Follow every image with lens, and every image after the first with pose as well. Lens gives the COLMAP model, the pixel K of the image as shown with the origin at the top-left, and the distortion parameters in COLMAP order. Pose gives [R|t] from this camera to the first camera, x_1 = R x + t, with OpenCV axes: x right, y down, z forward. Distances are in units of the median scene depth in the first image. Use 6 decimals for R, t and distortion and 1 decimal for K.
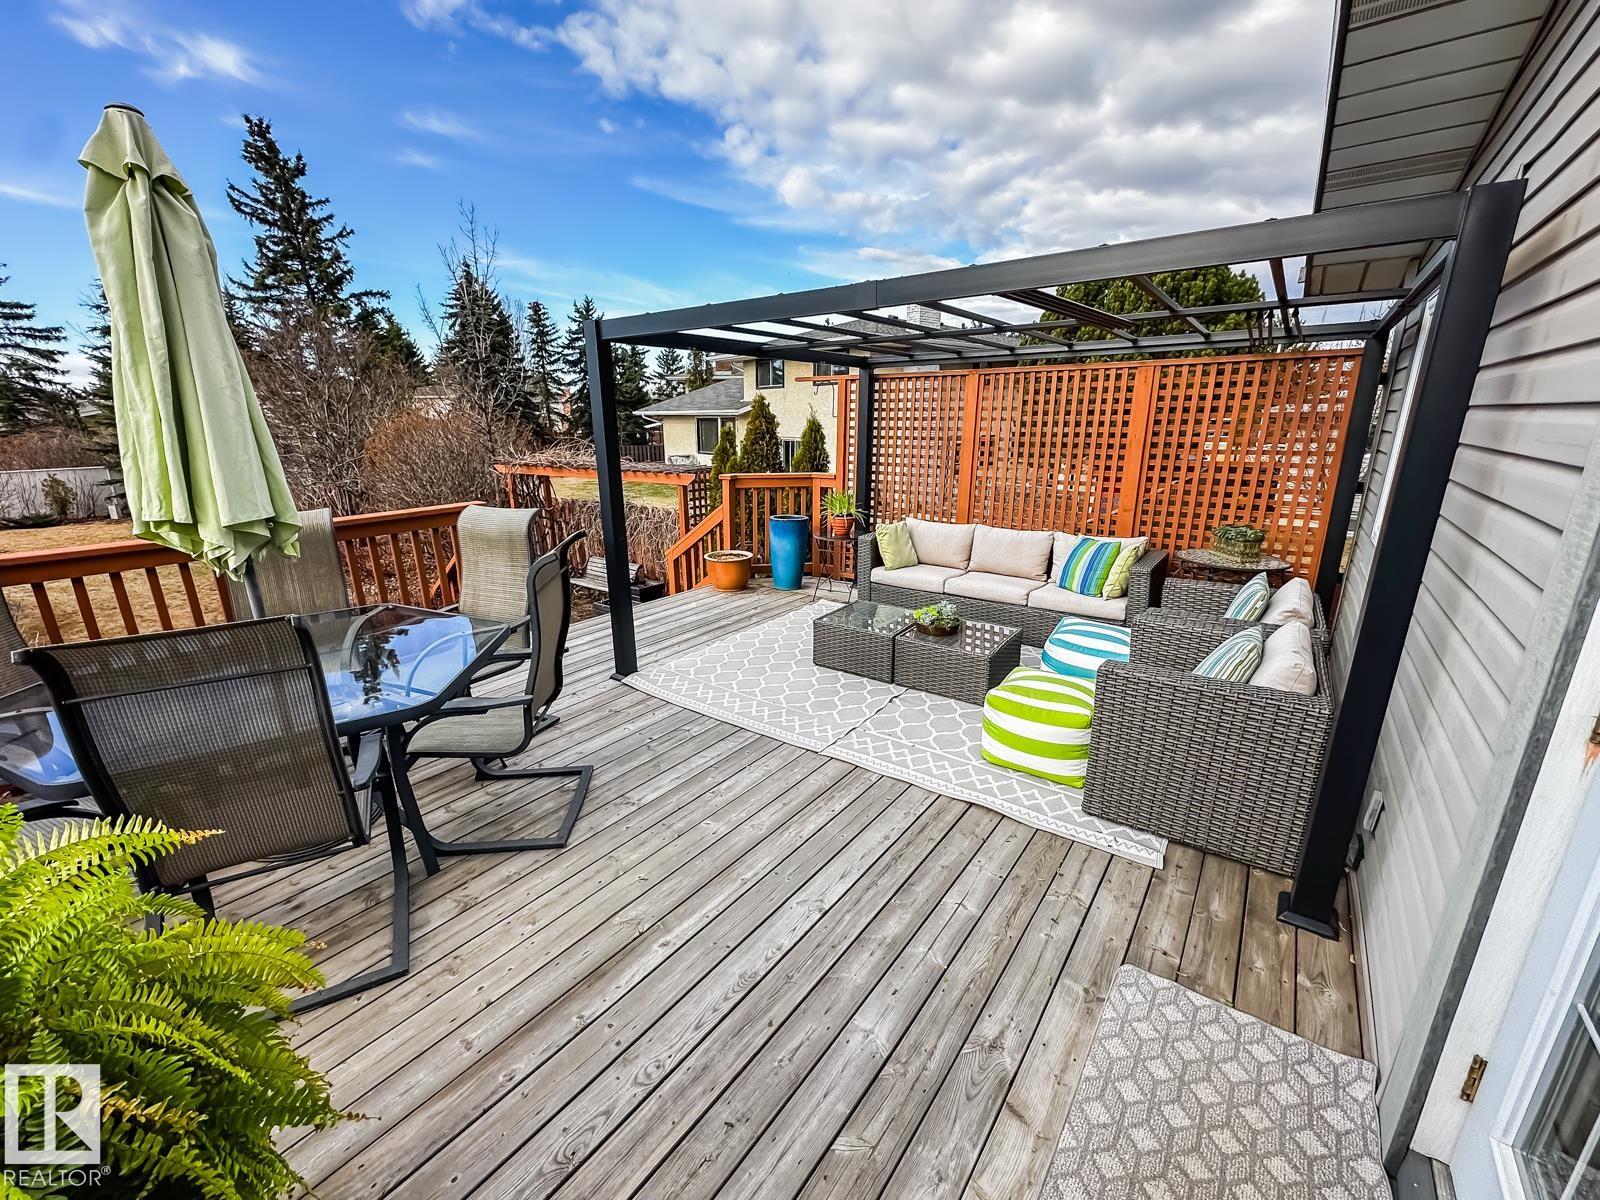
lens RADIAL K [[652.9, 0, 796.8], [0, 652.9, 598.1], [0, 0, 1]] dist [0.000263, 0.000357]
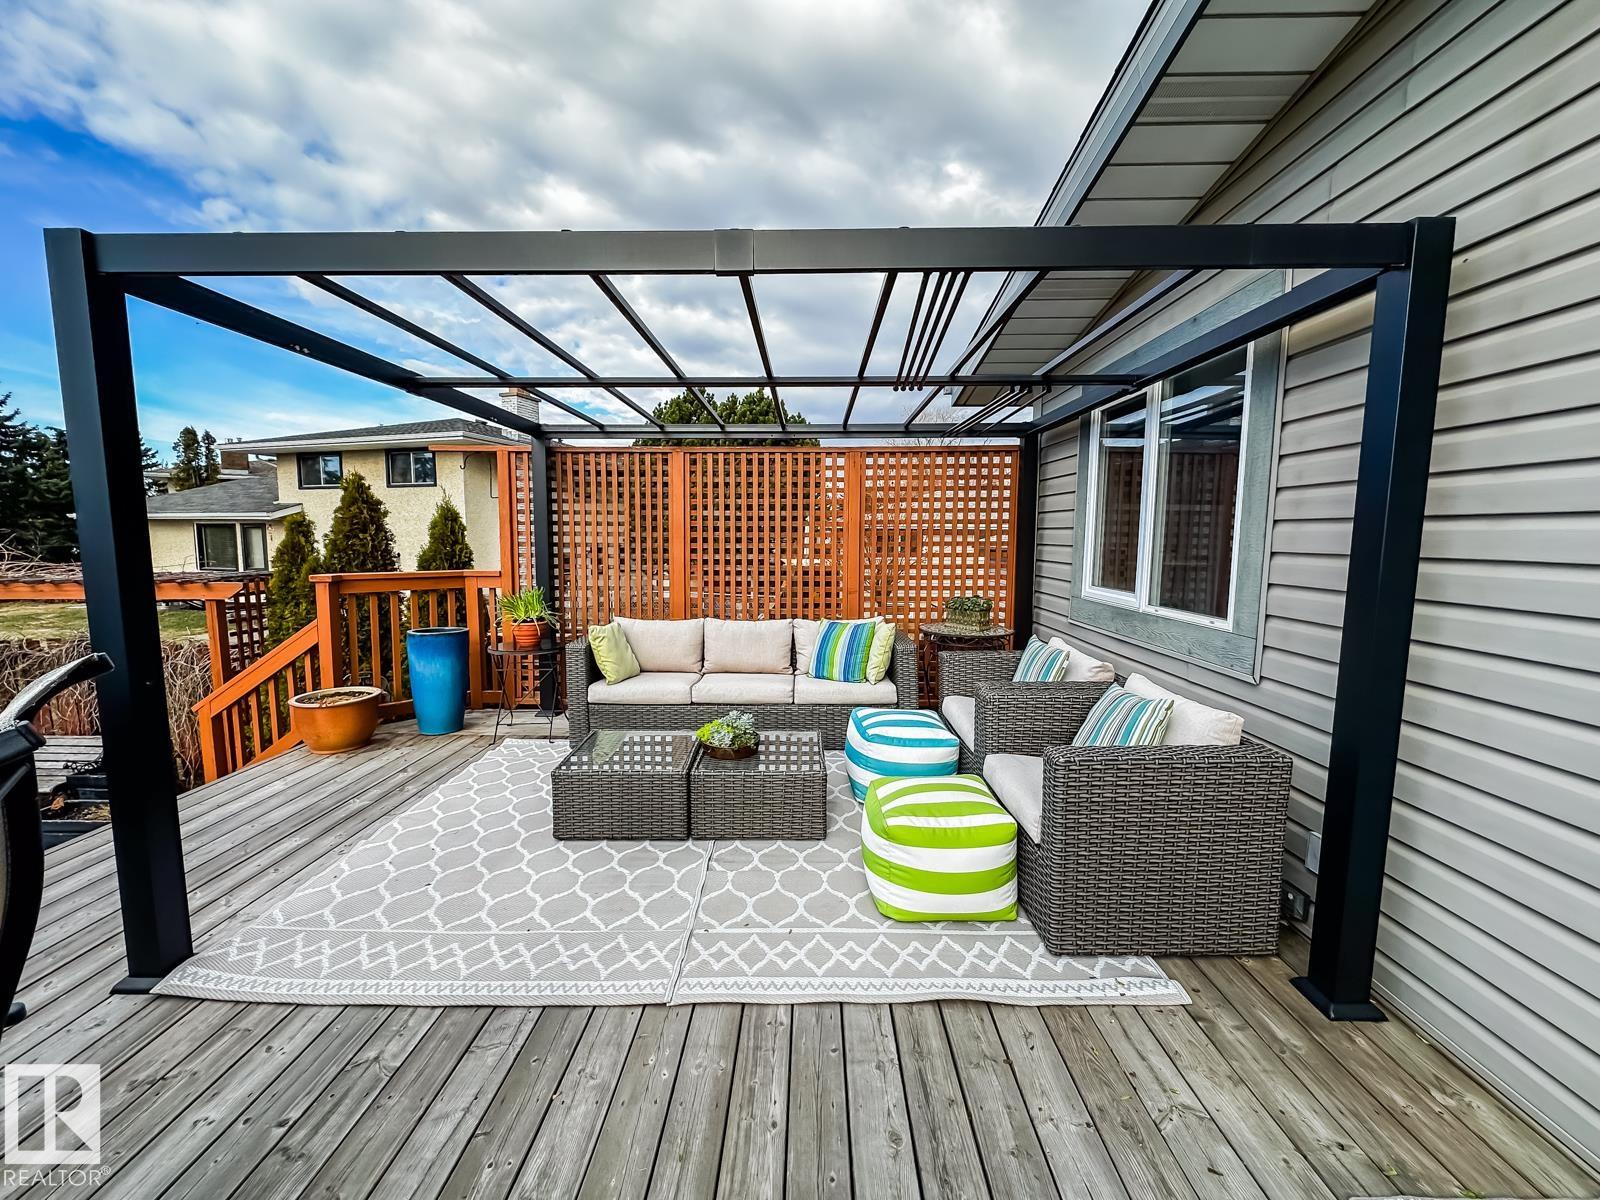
lens RADIAL K [[638.7, 0, 796.2], [0, 638.7, 597.1], [0, 0, 1]] dist [-0.000052, -0.000324]
pose [[0.813445, -0.047220, 0.579722, -0.110892], [0.147135, 0.980987, -0.126552, -0.016563], [-0.562724, 0.188241, 0.804927, 0.249810]]
